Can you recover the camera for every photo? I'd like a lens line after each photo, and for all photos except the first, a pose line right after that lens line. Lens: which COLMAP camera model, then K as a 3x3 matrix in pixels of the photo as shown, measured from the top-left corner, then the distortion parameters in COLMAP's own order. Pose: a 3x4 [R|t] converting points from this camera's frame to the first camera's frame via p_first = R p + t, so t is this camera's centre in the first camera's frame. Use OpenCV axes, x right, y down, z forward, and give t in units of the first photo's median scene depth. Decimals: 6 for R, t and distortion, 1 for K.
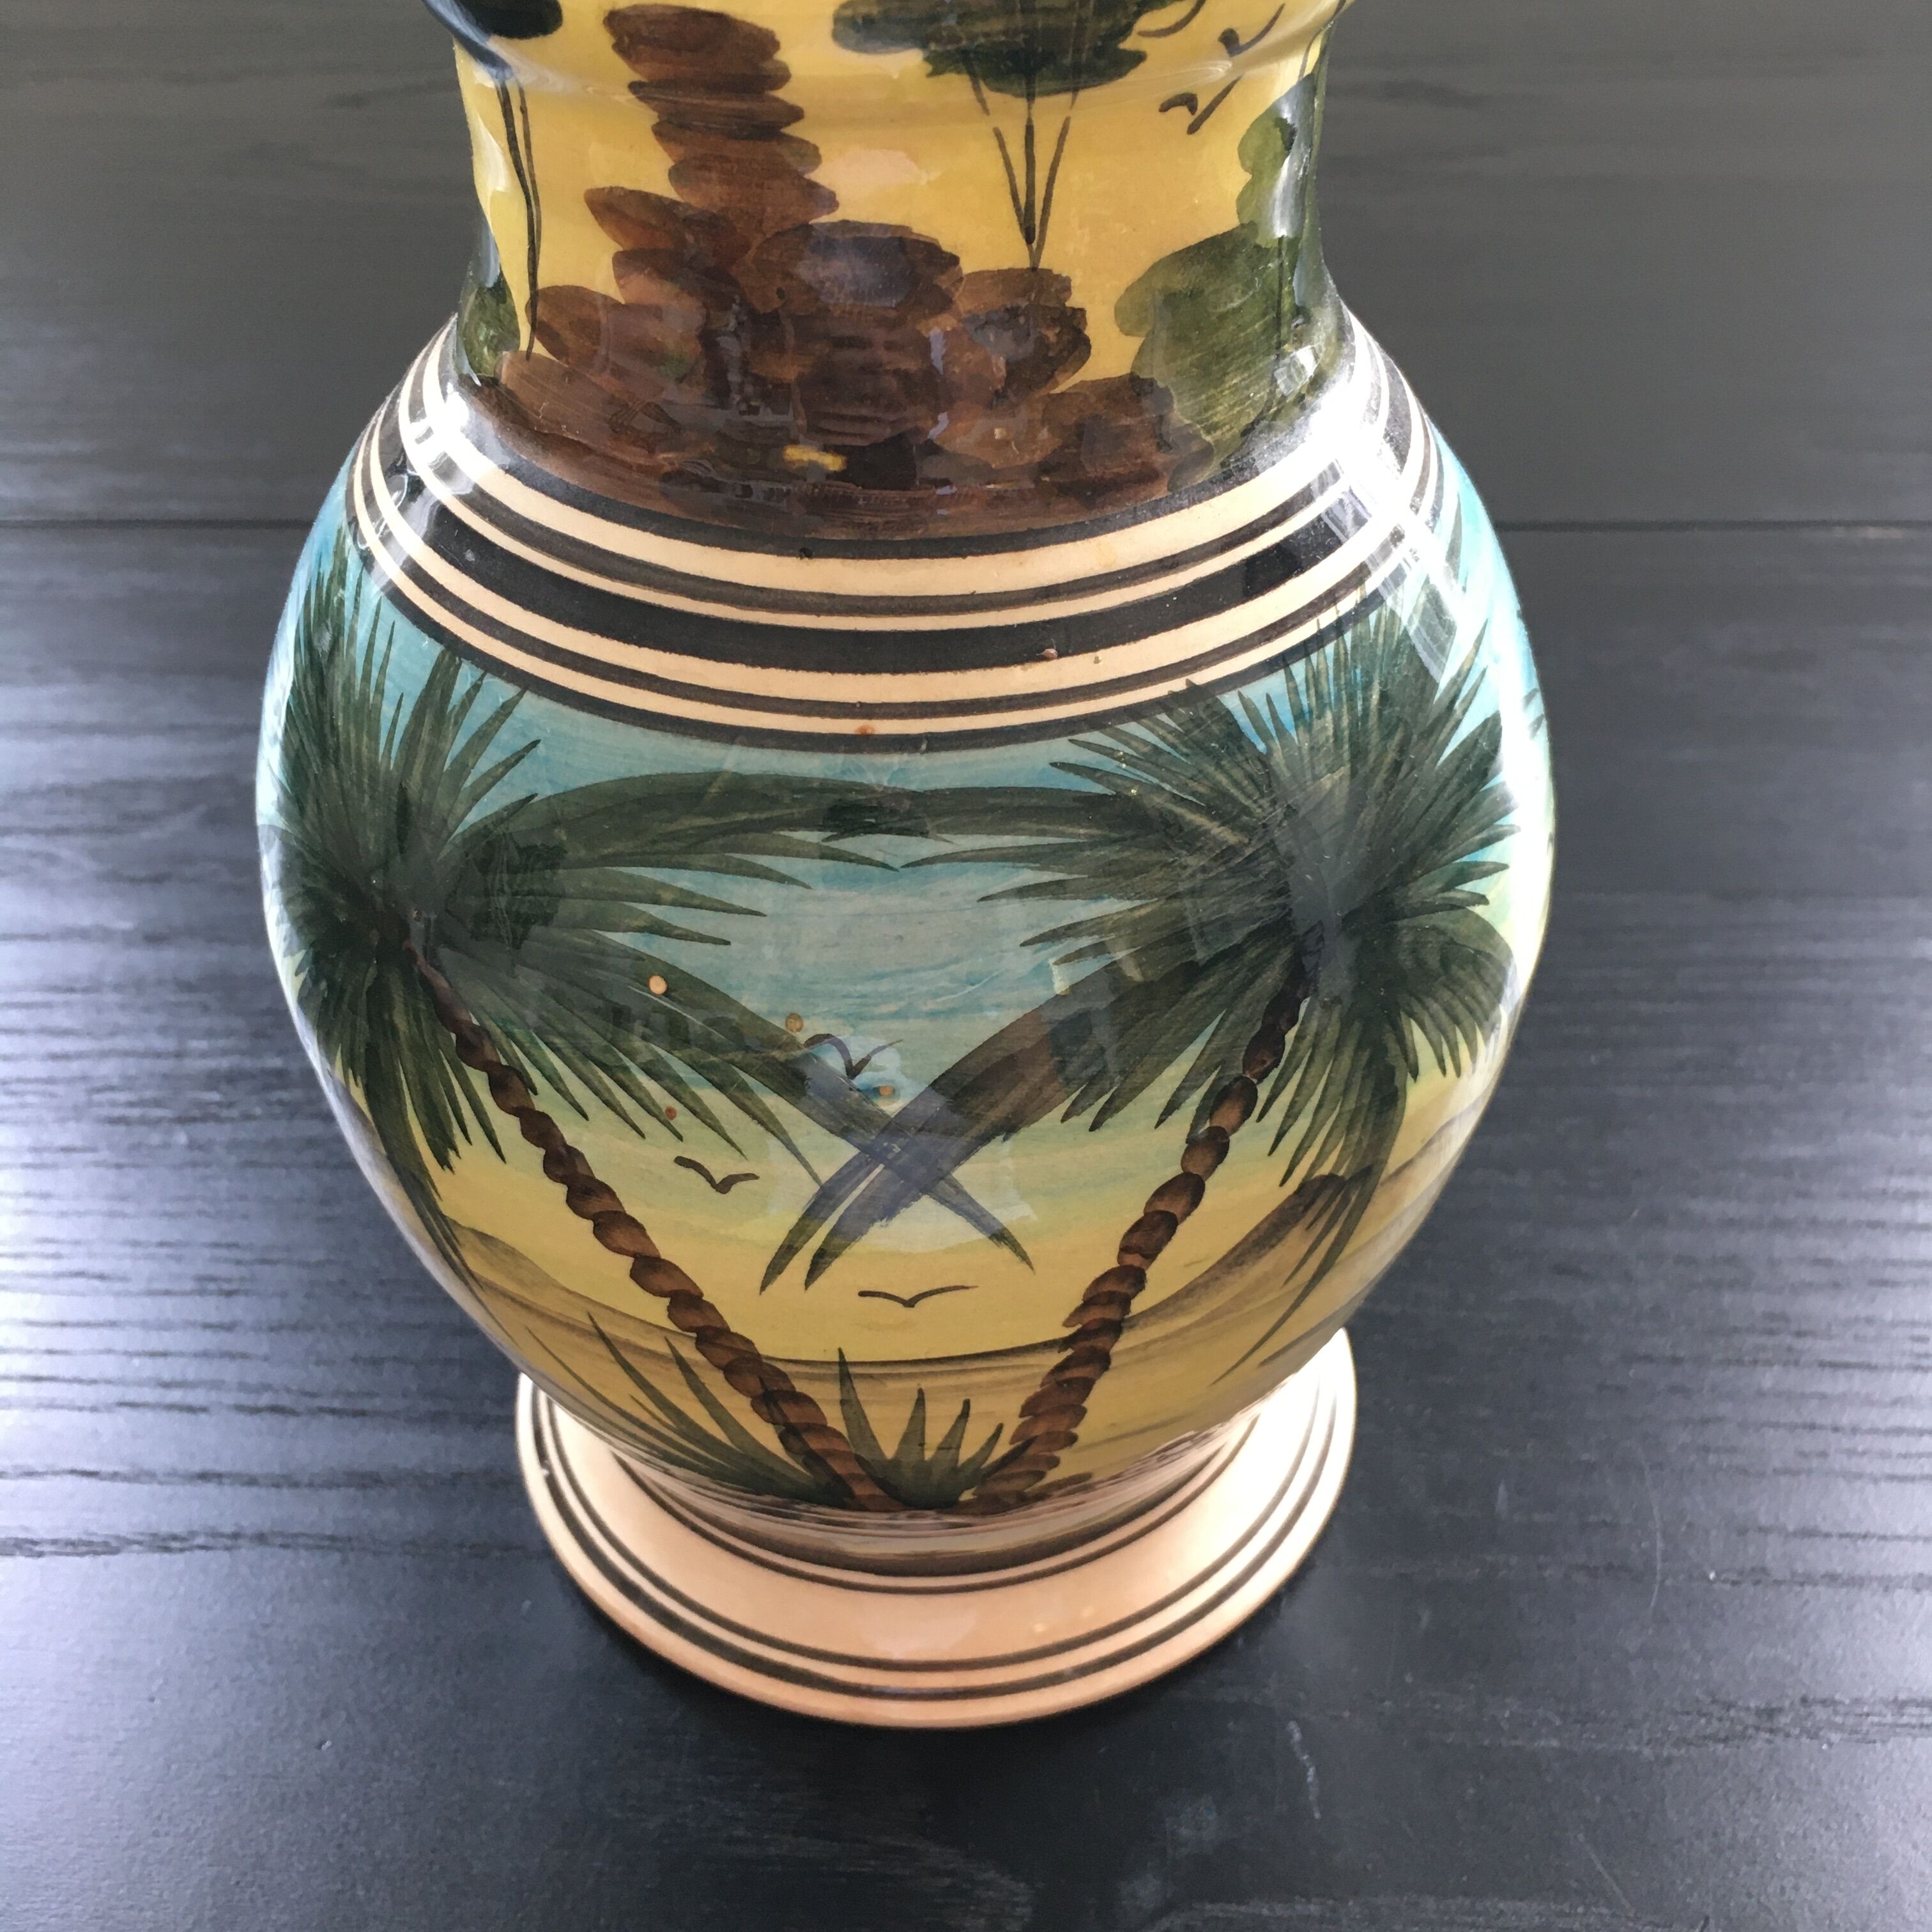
lens RADIAL K [[2264.8, 0, 976.2], [0, 2264.8, 980.2], [0, 0, 1]] dist [0.044132, 0.000000]
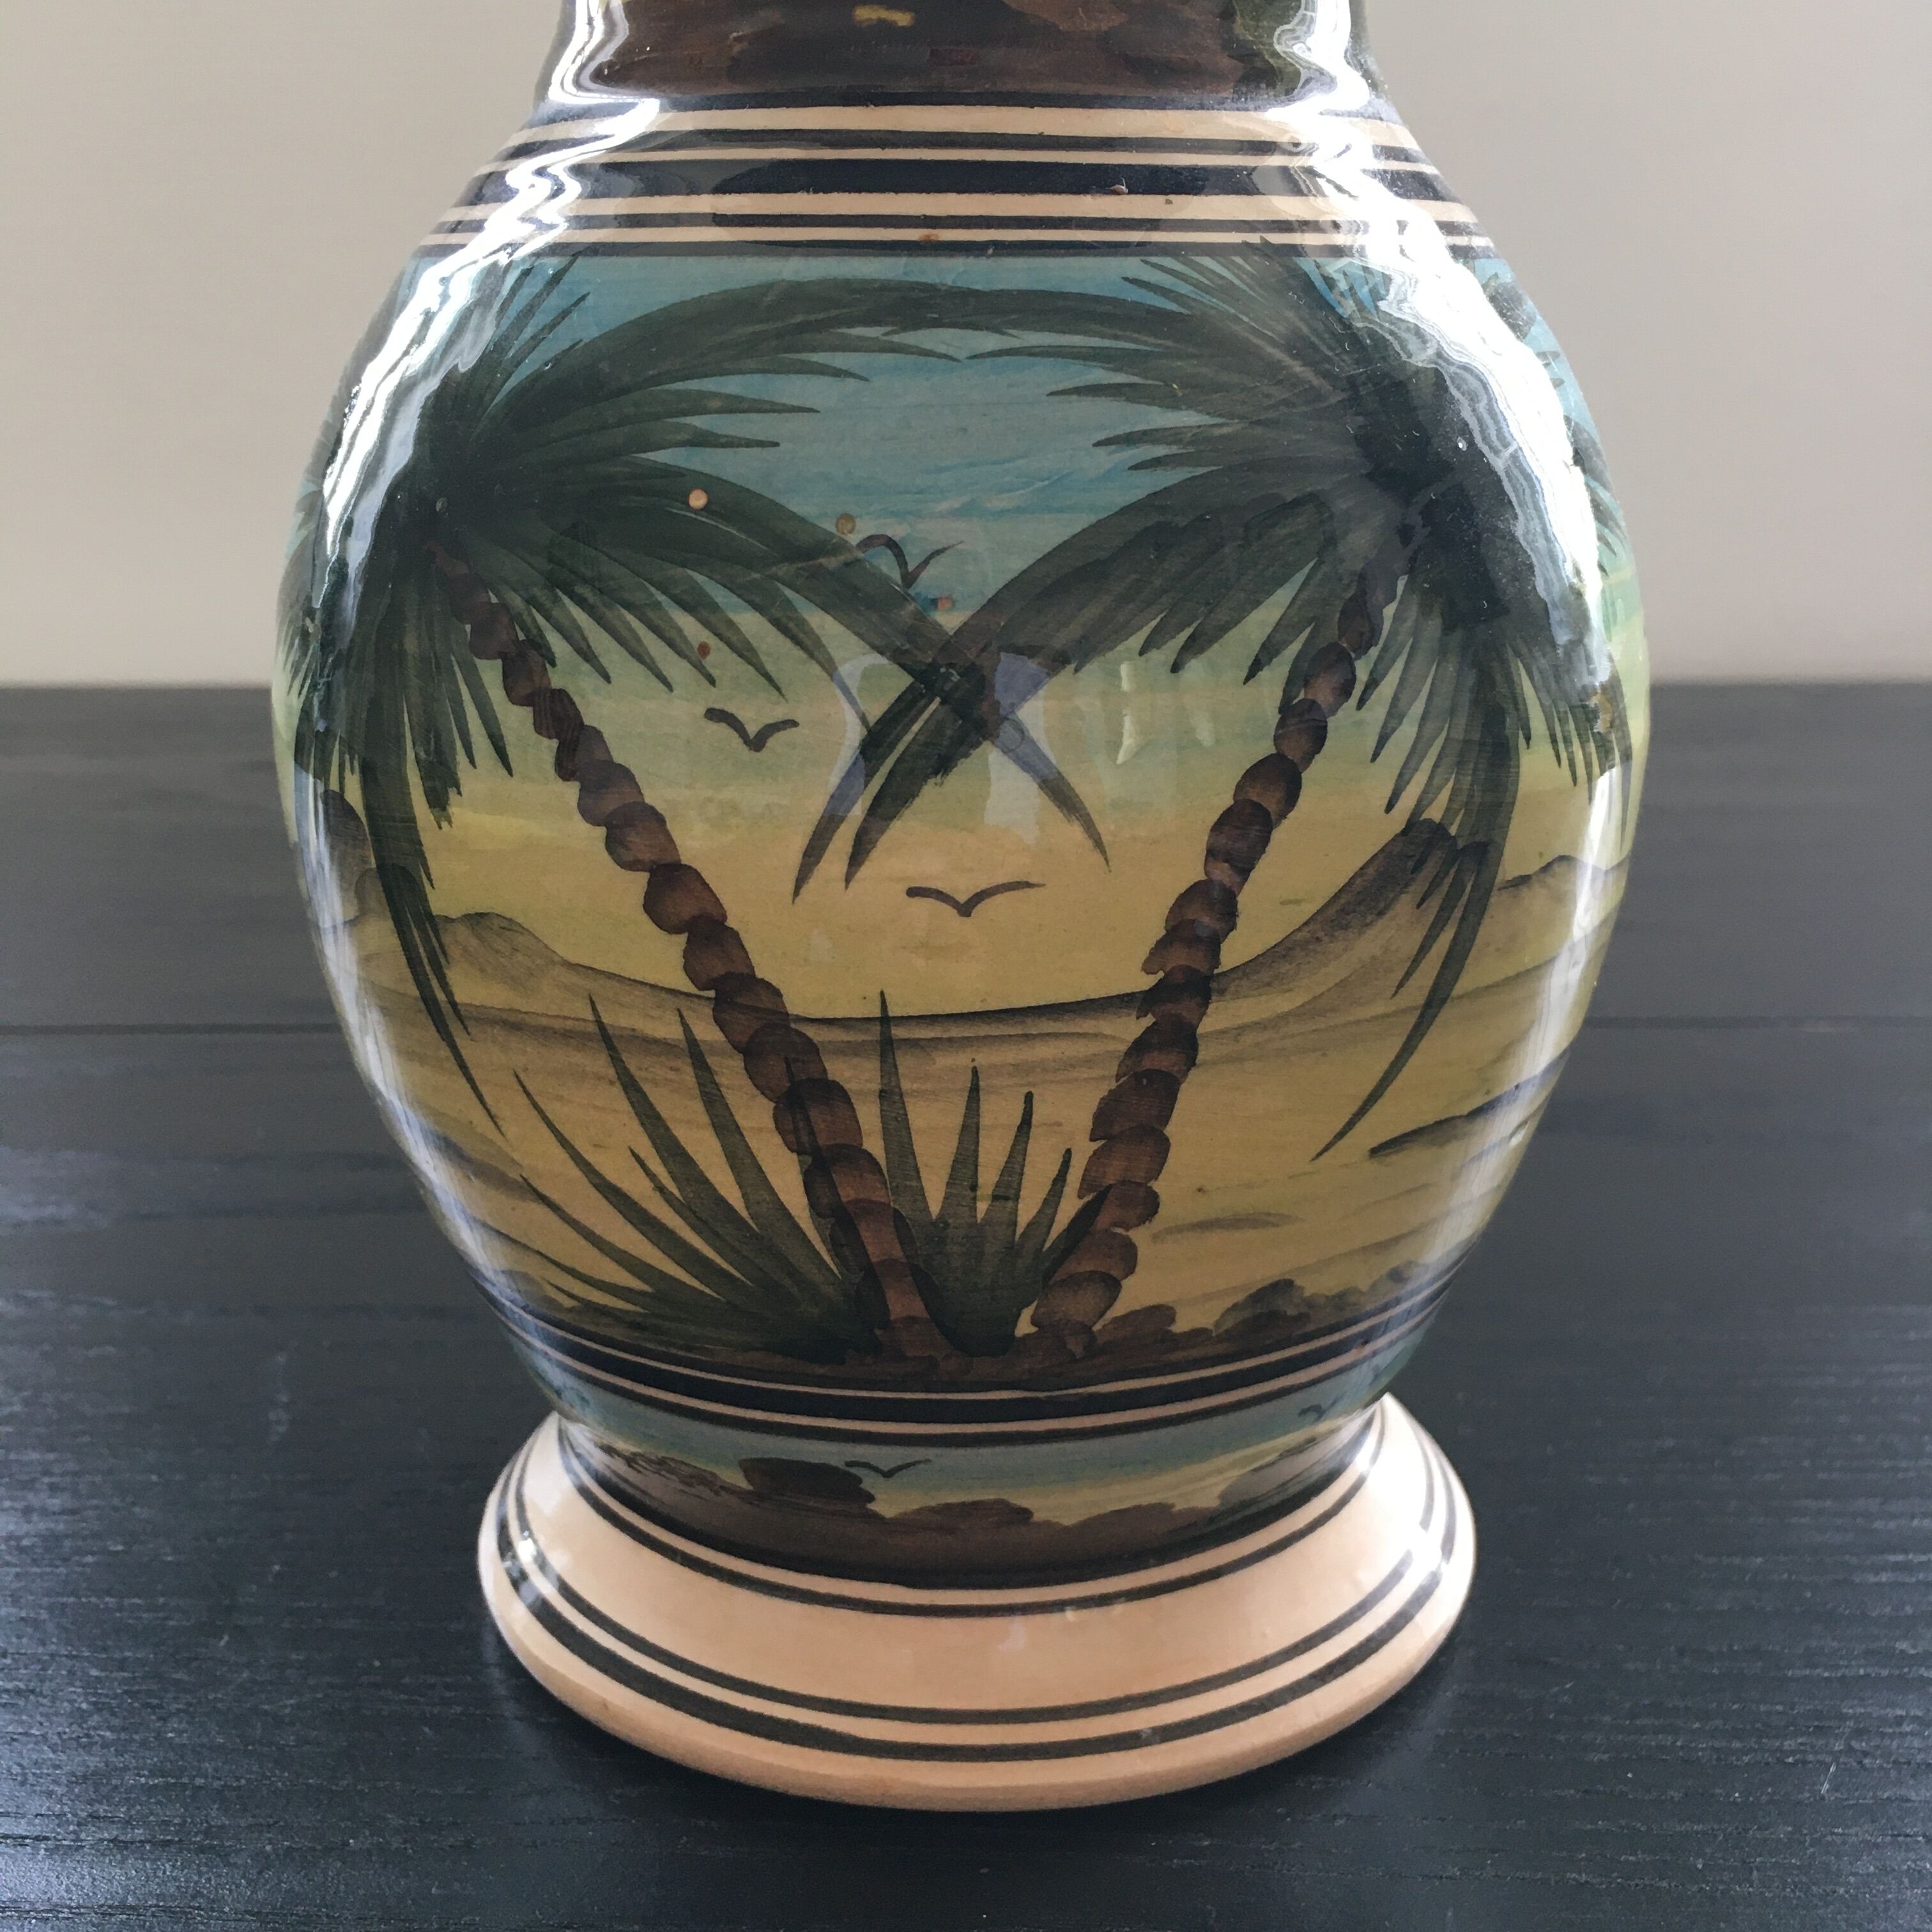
lens RADIAL K [[2264.8, 0, 967.9], [0, 2264.8, 994.9], [0, 0, 1]] dist [0.044132, 0.000000]
pose [[0.999937, 0.004233, -0.010390, -0.020018], [-0.008026, 0.916986, -0.398839, 0.536492], [0.007839, 0.398897, 0.916962, 0.229822]]
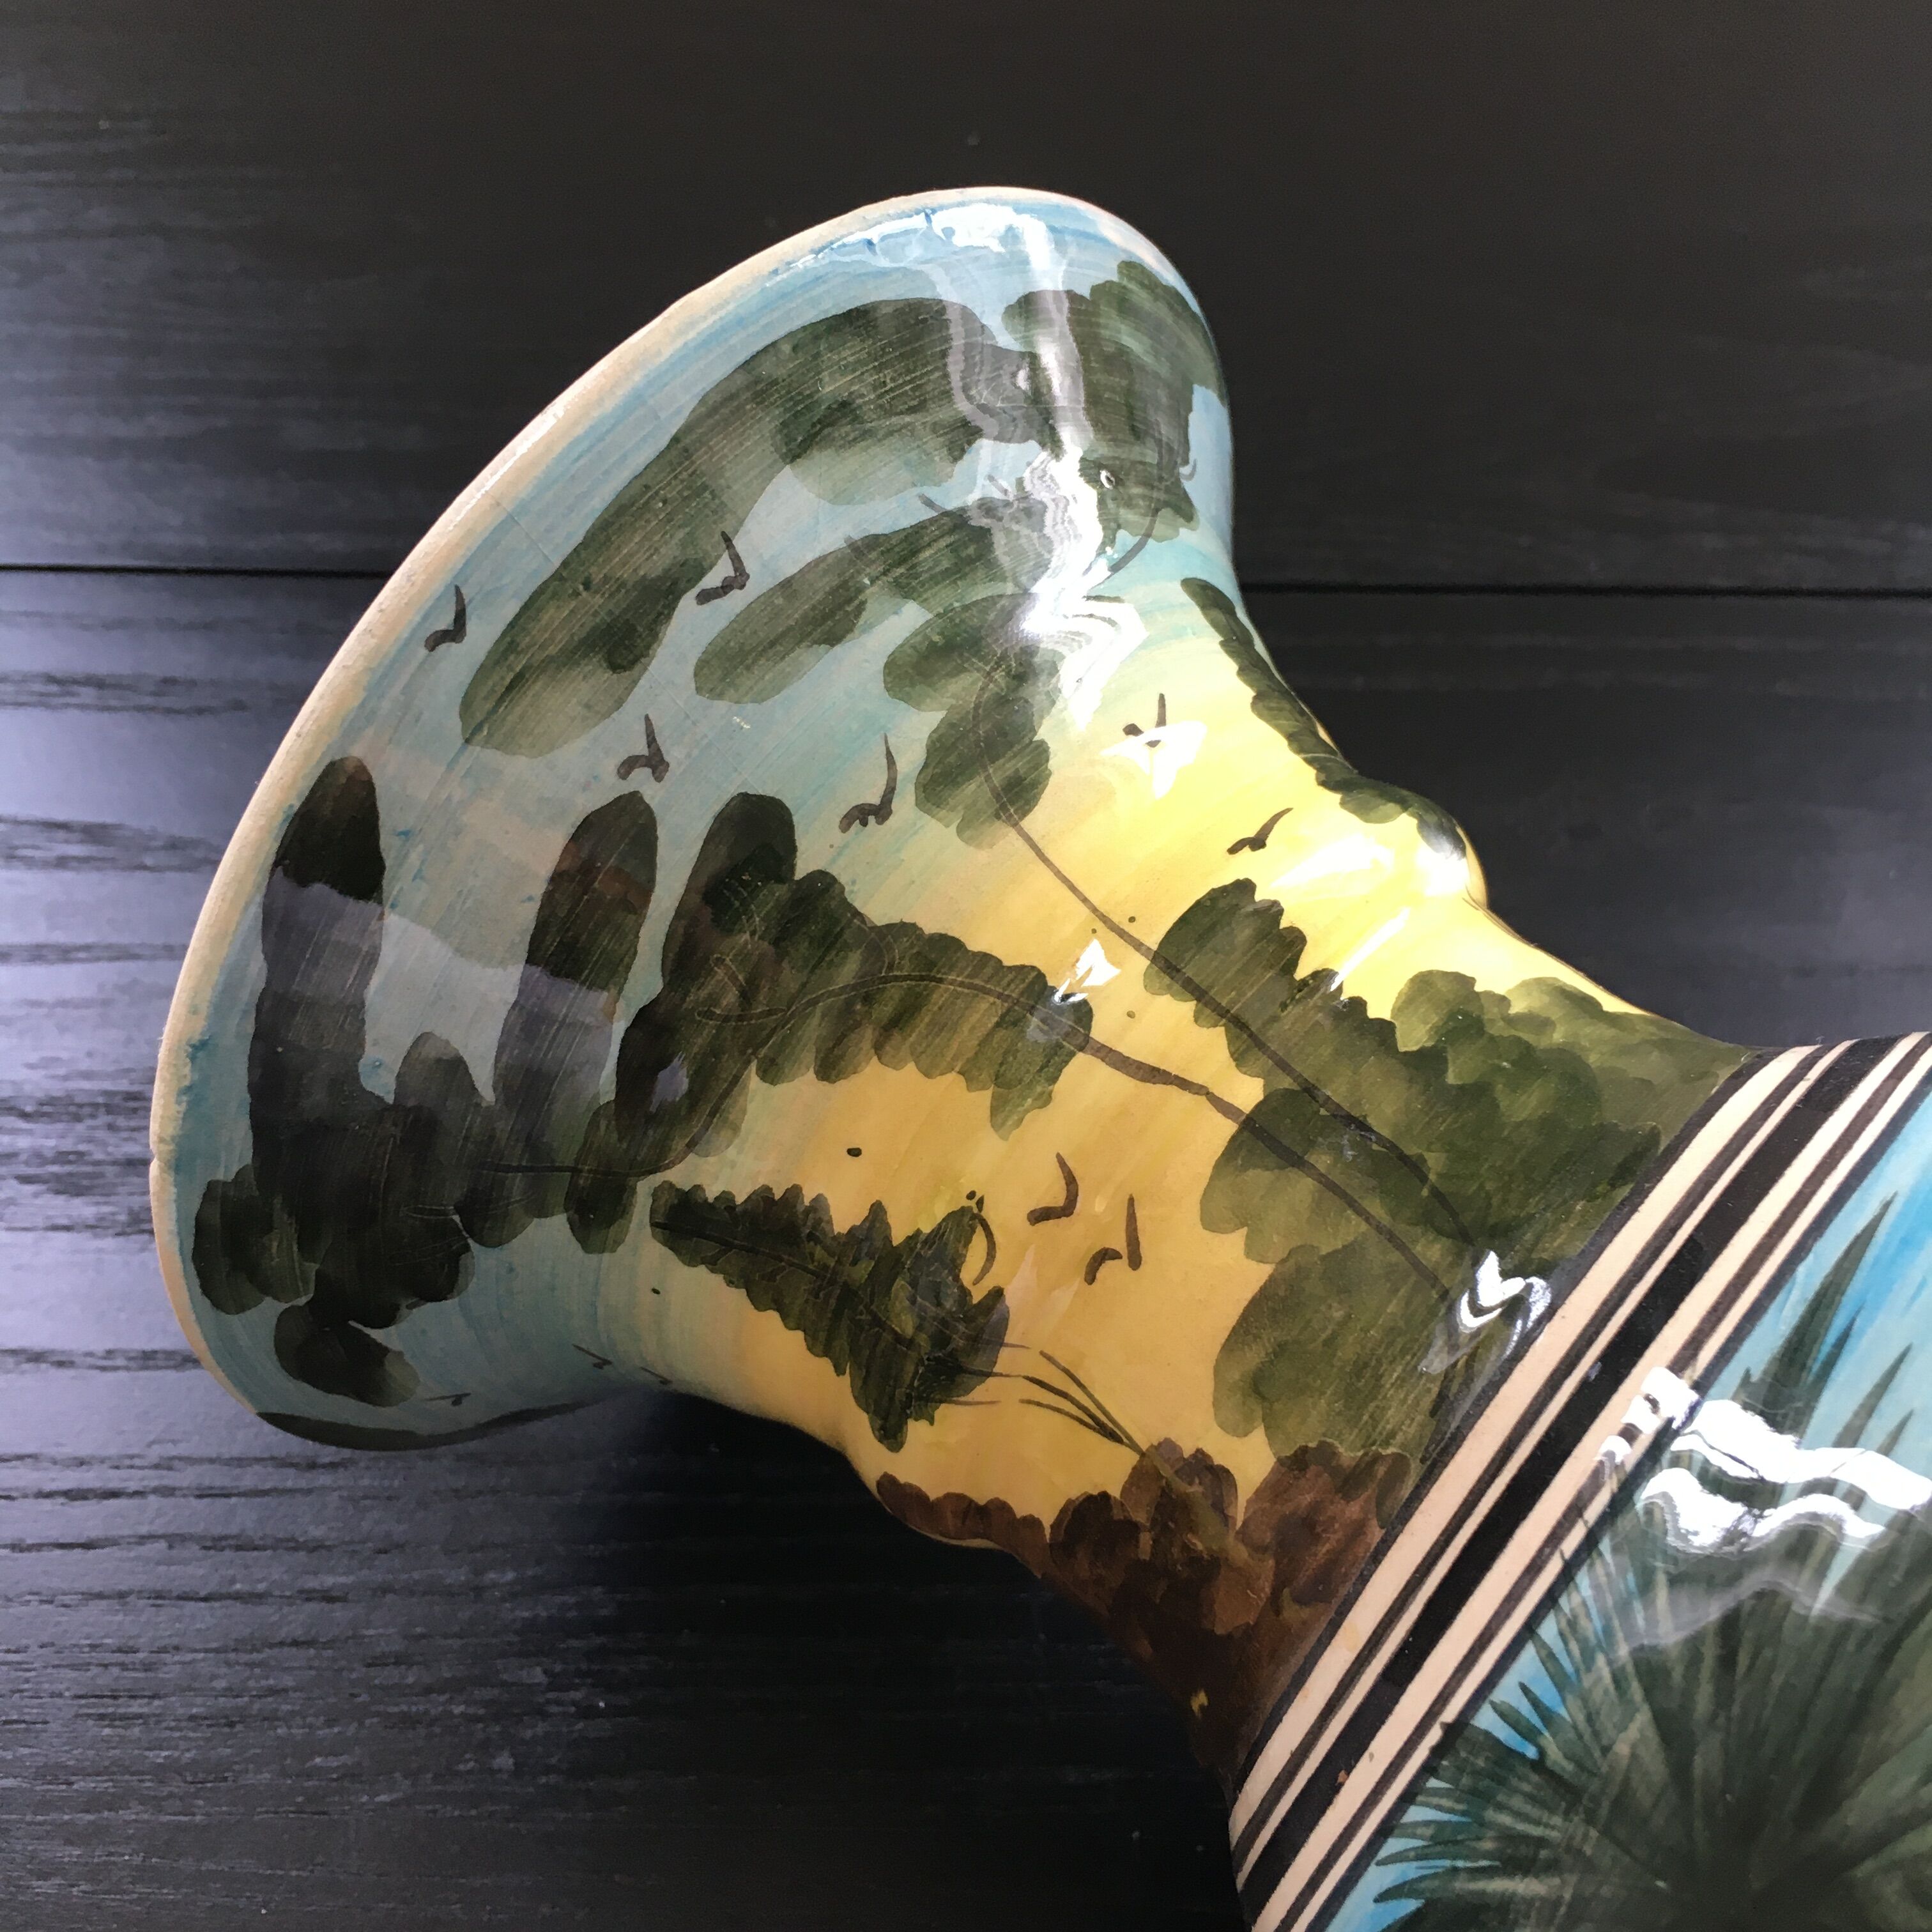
lens RADIAL K [[2264.8, 0, 950.8], [0, 2264.8, 970.7], [0, 0, 1]] dist [0.044132, 0.000000]
pose [[0.152875, -0.690335, -0.707154, 0.827492], [0.152655, 0.723473, -0.673264, 0.199757], [0.976384, -0.005026, 0.215984, 0.623617]]
